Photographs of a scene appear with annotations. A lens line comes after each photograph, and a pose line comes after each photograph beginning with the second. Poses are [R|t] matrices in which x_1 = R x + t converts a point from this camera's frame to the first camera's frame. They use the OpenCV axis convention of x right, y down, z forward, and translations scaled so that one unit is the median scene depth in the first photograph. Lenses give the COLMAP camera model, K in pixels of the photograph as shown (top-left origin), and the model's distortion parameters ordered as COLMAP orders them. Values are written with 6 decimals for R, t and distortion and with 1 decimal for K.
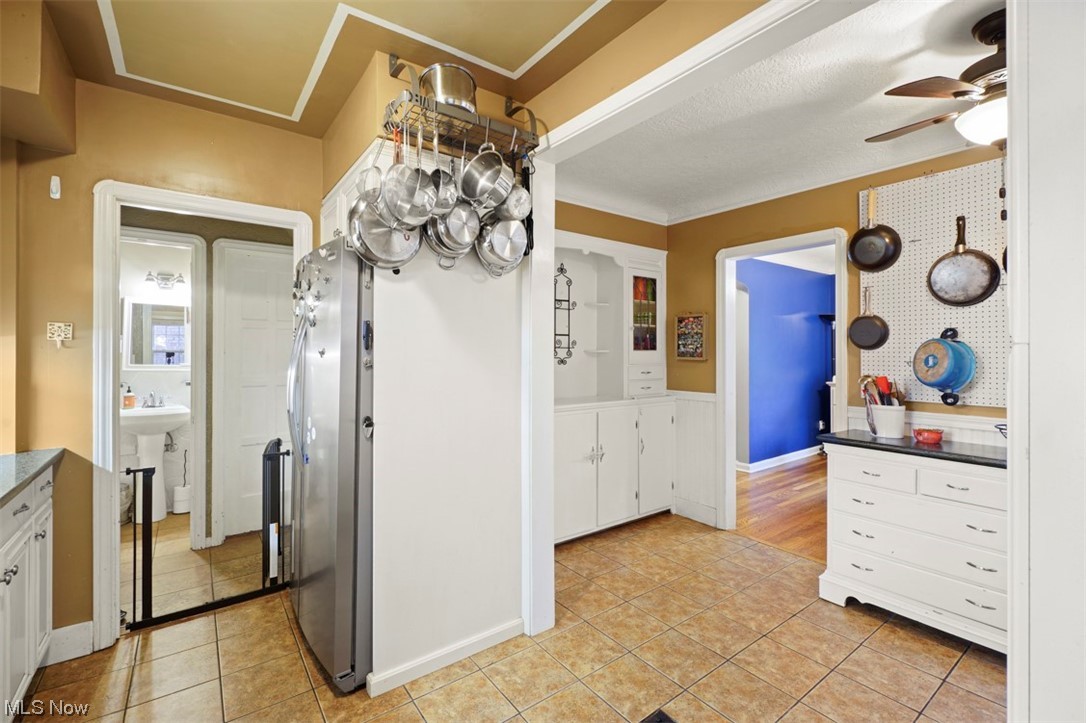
lens RADIAL K [[479.3, 0, 544.2], [0, 479.3, 358.3], [0, 0, 1]] dist [-0.000161, -0.000004]
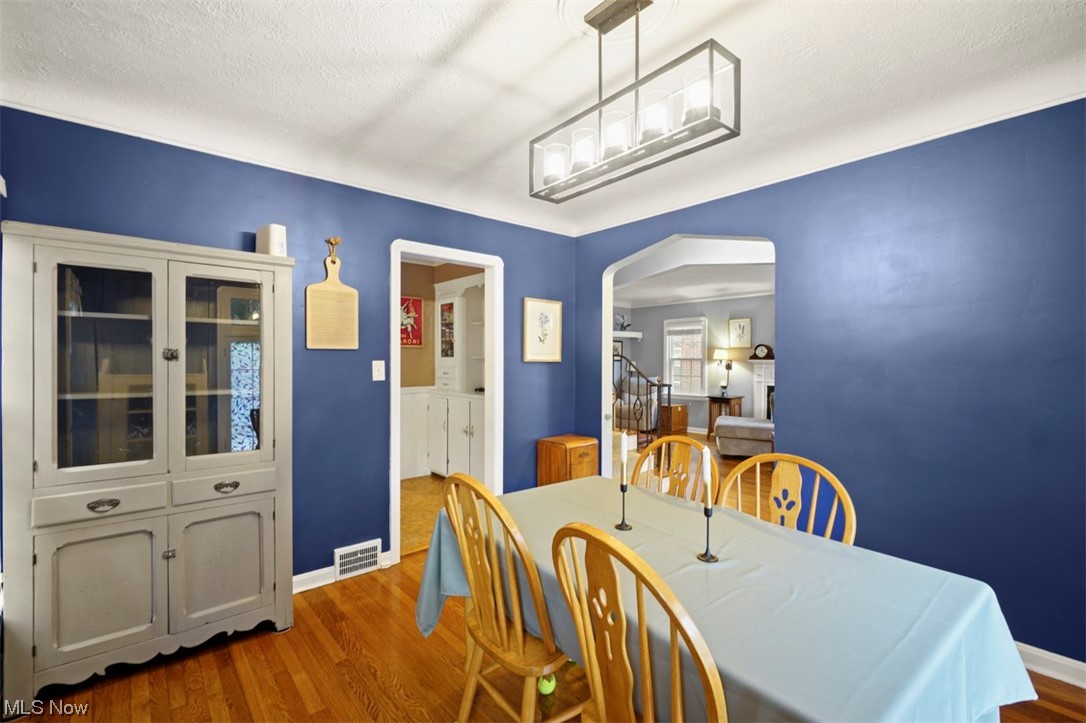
lens RADIAL K [[479.3, 0, 543.0], [0, 479.3, 360.8], [0, 0, 1]] dist [-0.000161, -0.000004]
pose [[0.062419, 0.000132, -0.998050, 1.587119], [0.001148, 0.999999, 0.000204, -0.006906], [0.998049, -0.001158, 0.062419, 1.167198]]
